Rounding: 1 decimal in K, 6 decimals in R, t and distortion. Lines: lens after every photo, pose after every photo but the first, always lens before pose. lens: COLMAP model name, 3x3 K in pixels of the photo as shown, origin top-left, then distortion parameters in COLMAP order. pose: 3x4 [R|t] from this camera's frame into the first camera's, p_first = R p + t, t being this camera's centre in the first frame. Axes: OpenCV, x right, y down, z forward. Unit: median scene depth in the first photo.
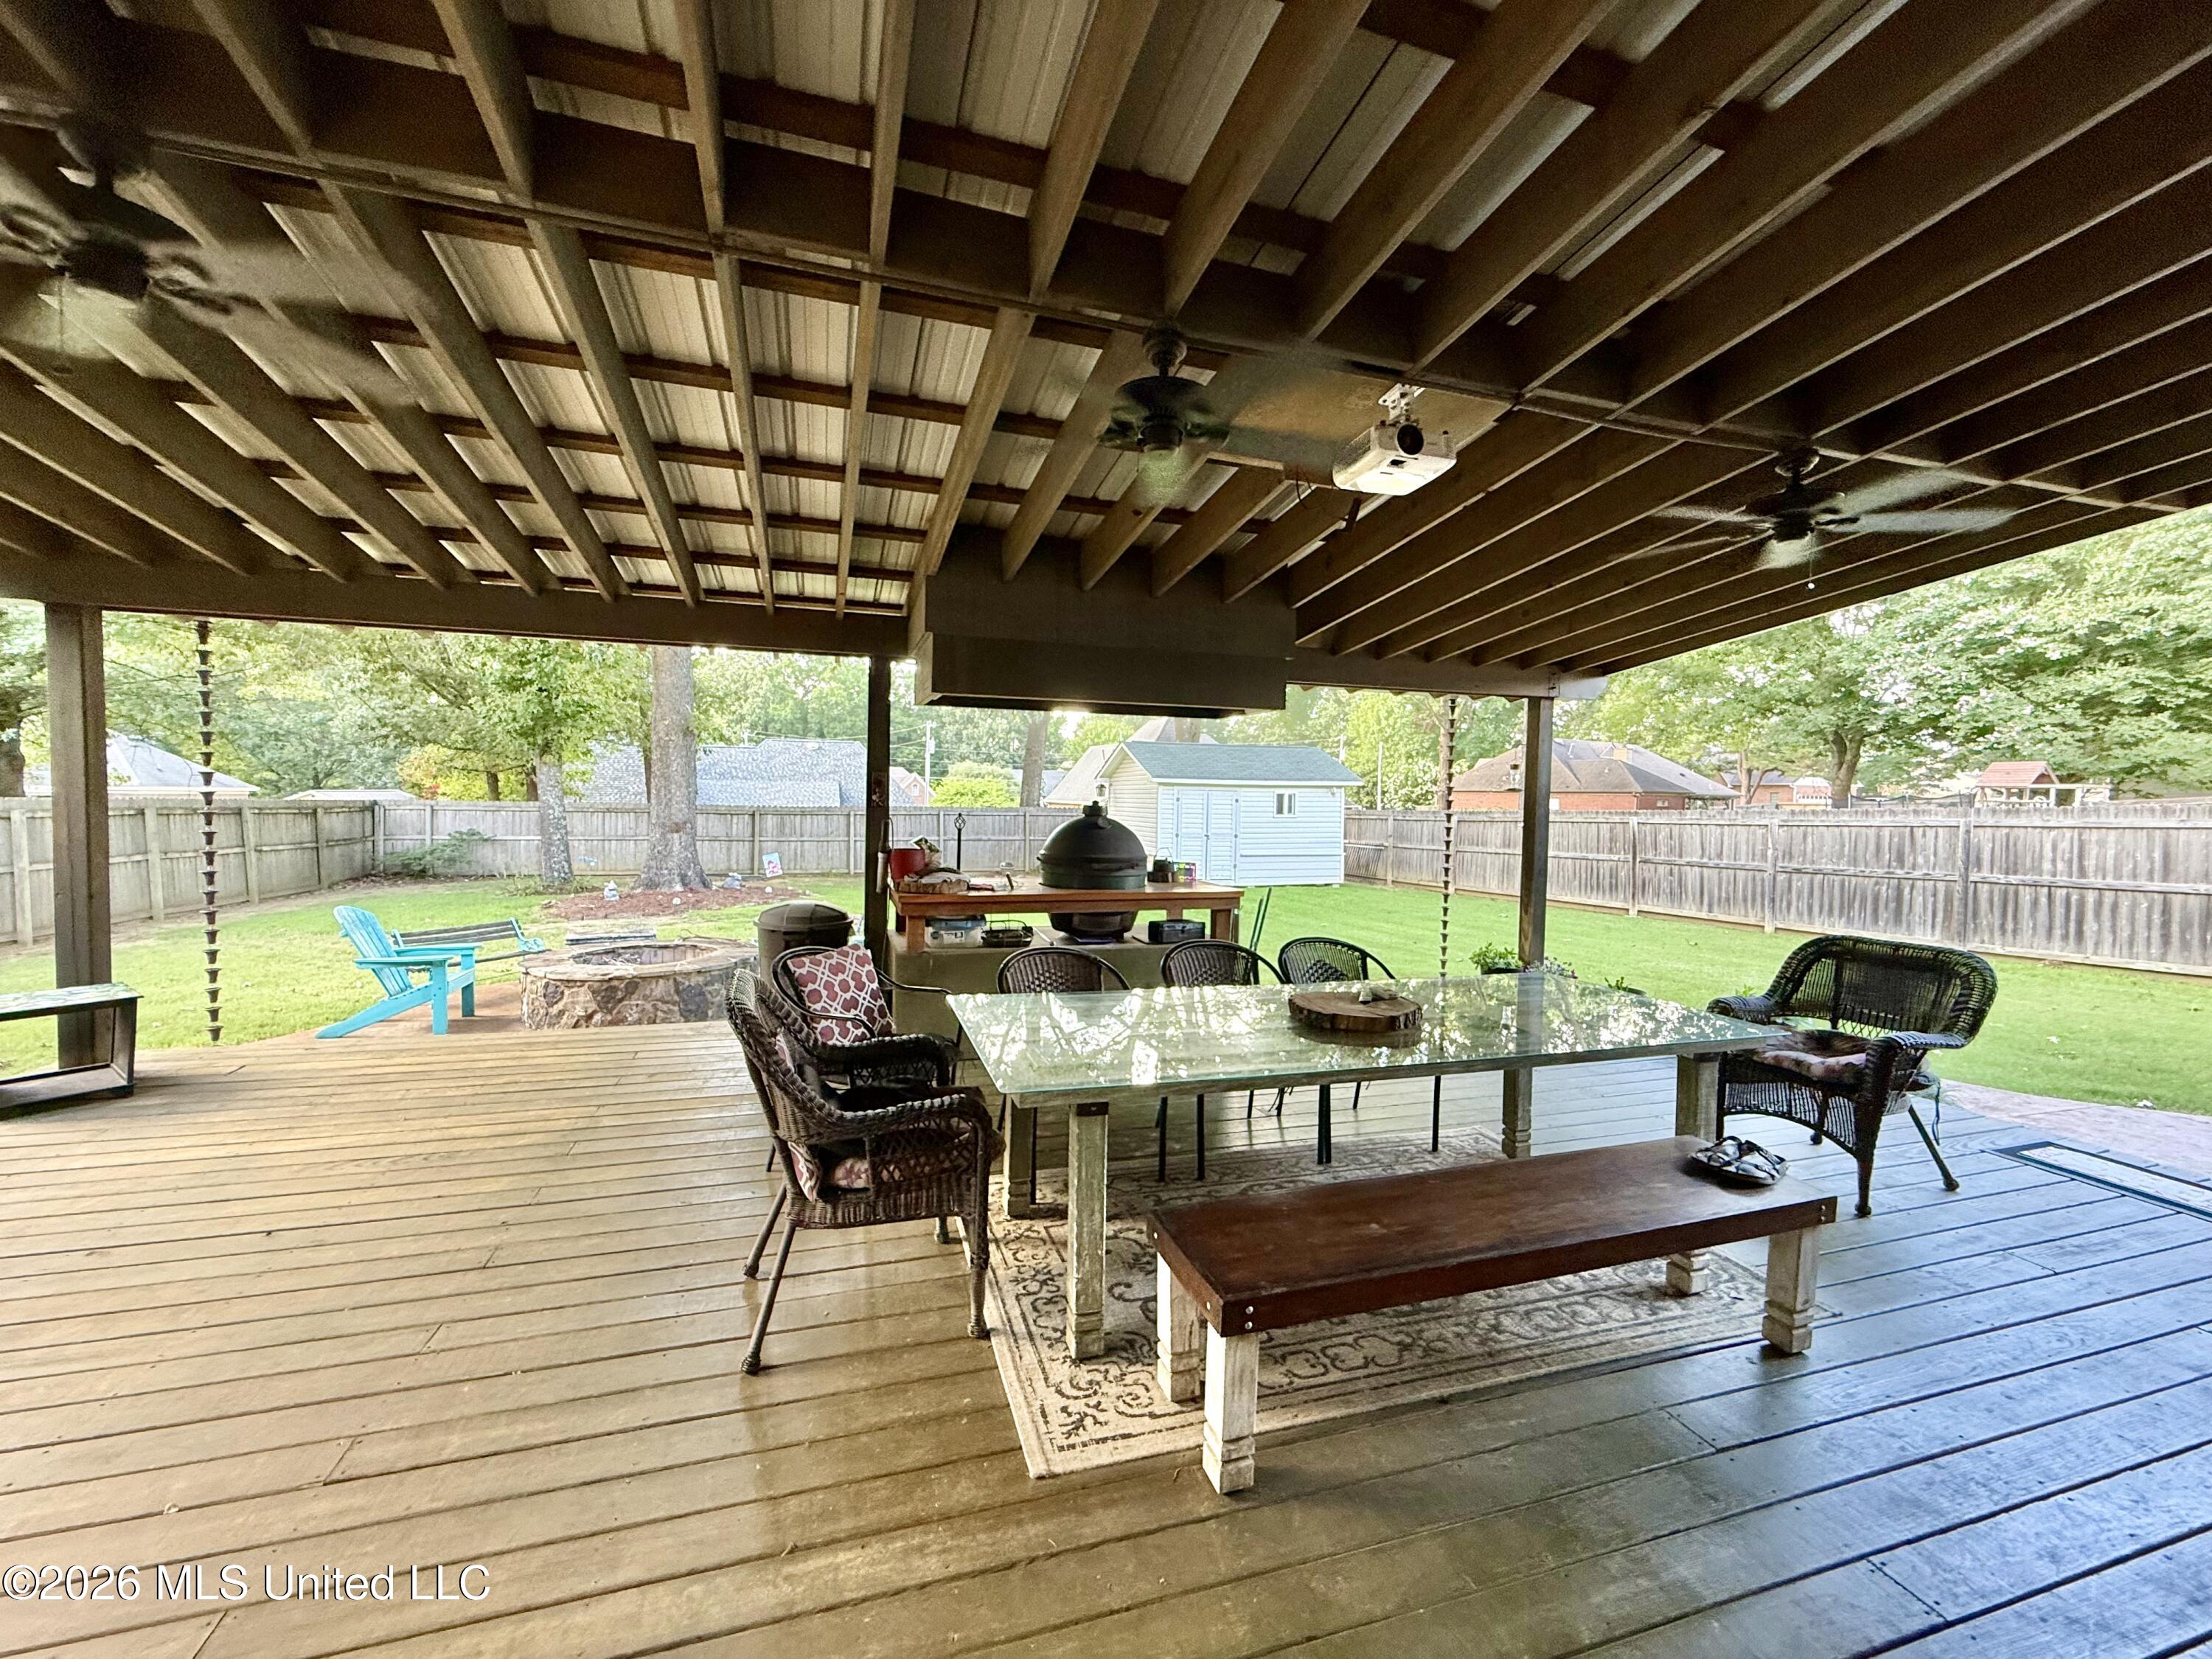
lens RADIAL K [[880.4, 0, 1088.7], [0, 880.4, 831.5], [0, 0, 1]] dist [-0.004765, 0.000449]
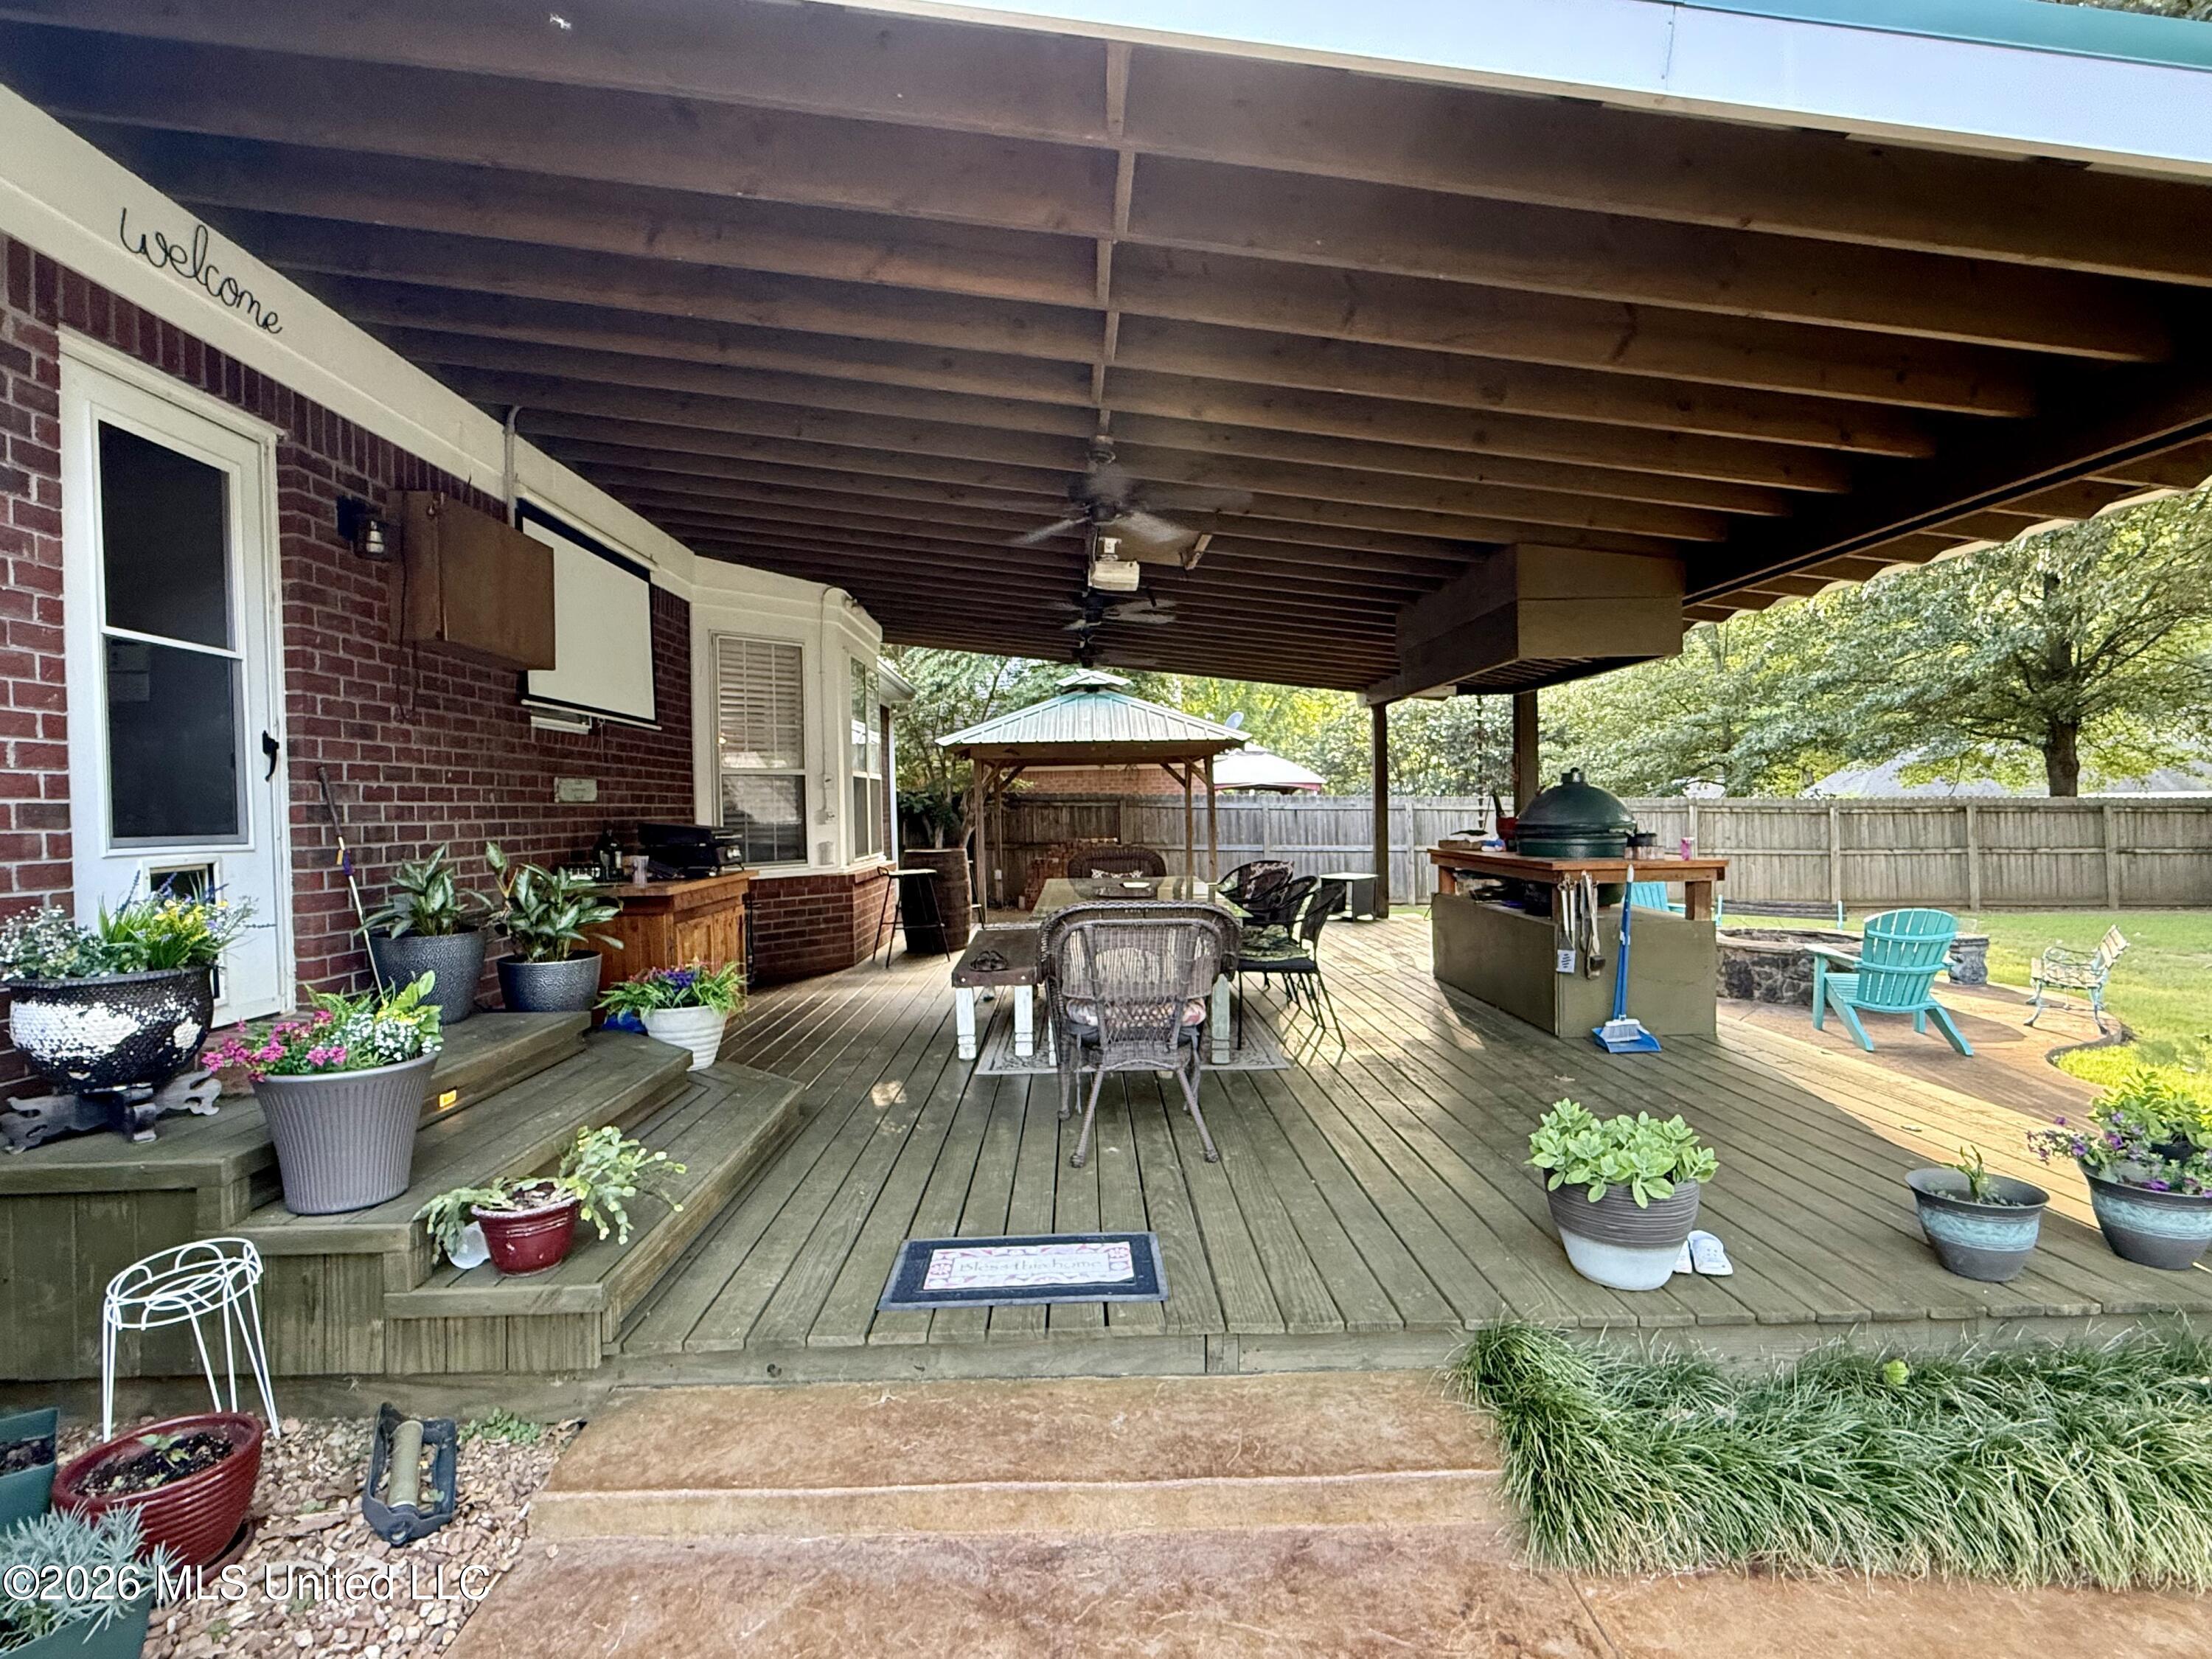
lens RADIAL K [[1077.4, 0, 1108.2], [0, 1077.4, 822.9], [0, 0, 1]] dist [-0.001242, -0.001619]
pose [[-0.258613, 0.002882, -0.965977, 0.390193], [-0.025493, 0.999627, 0.009807, 0.005772], [0.965645, 0.027162, -0.258443, 0.219294]]
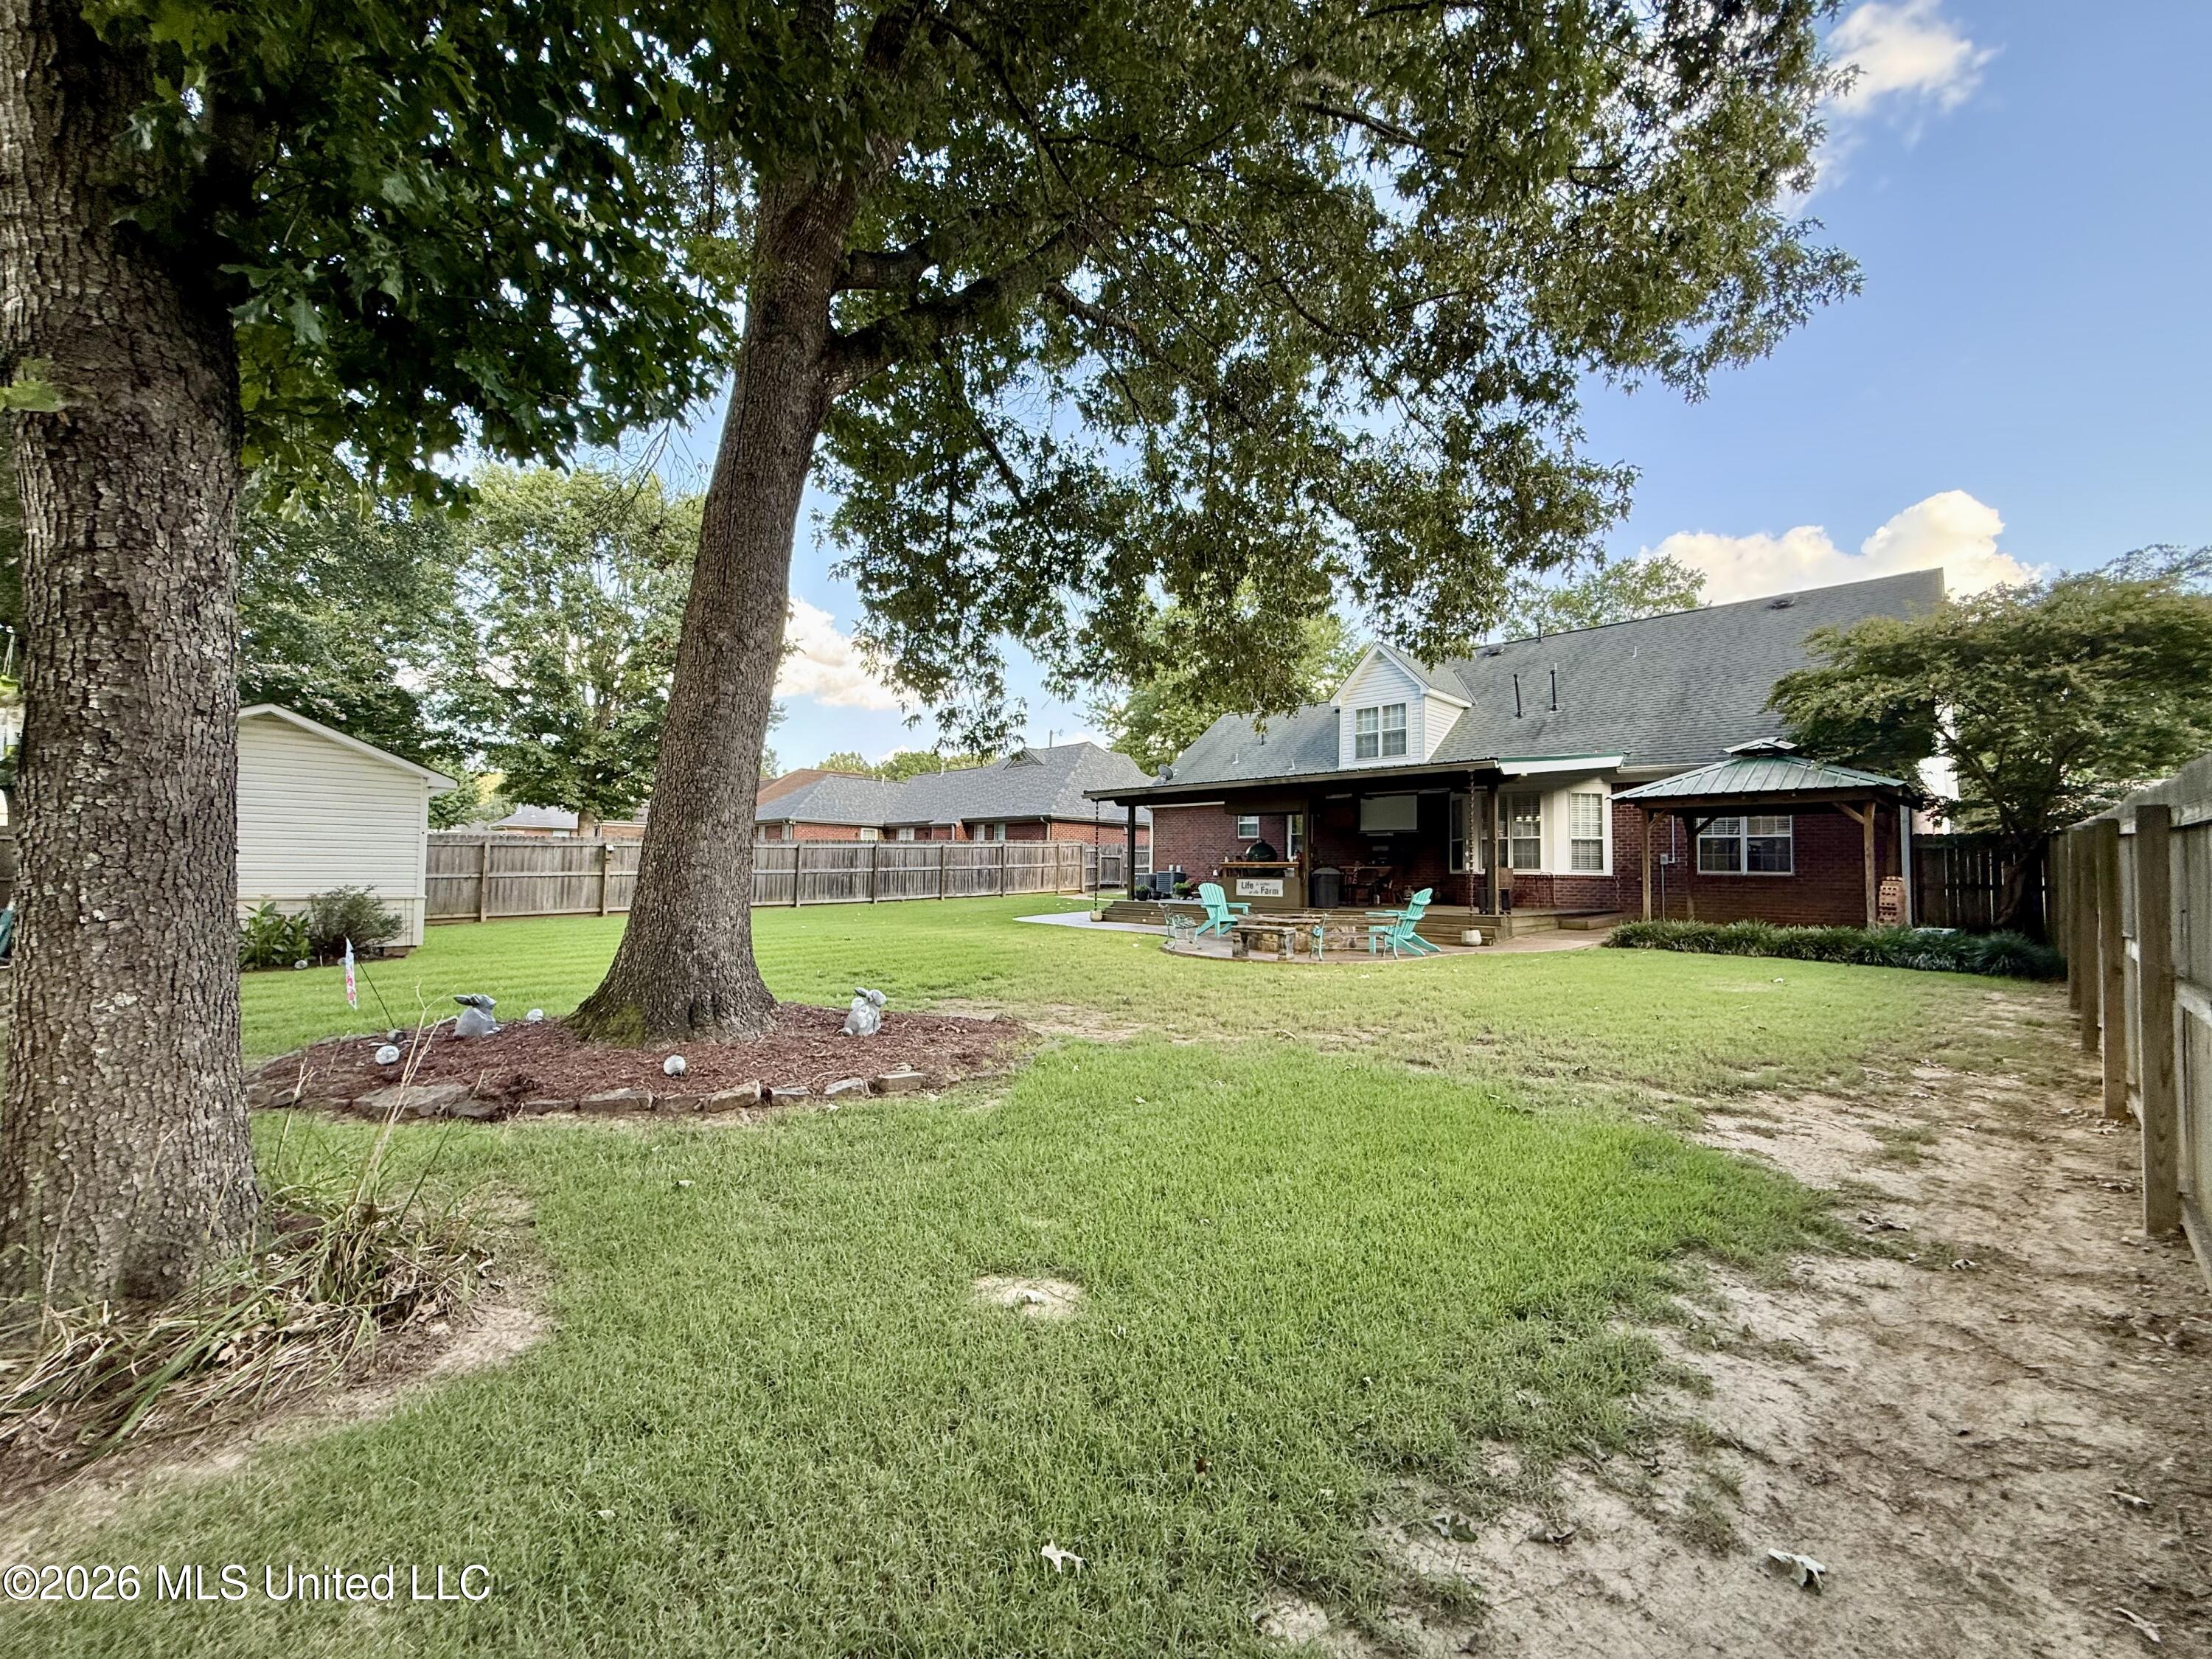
lens RADIAL K [[880.4, 0, 1102.5], [0, 880.4, 841.0], [0, 0, 1]] dist [-0.004765, 0.000449]
pose [[-0.469864, 0.007333, 0.882708, -0.783416], [0.011137, 0.999935, -0.002379, -0.008722], [-0.882668, 0.008713, -0.469916, 0.912907]]
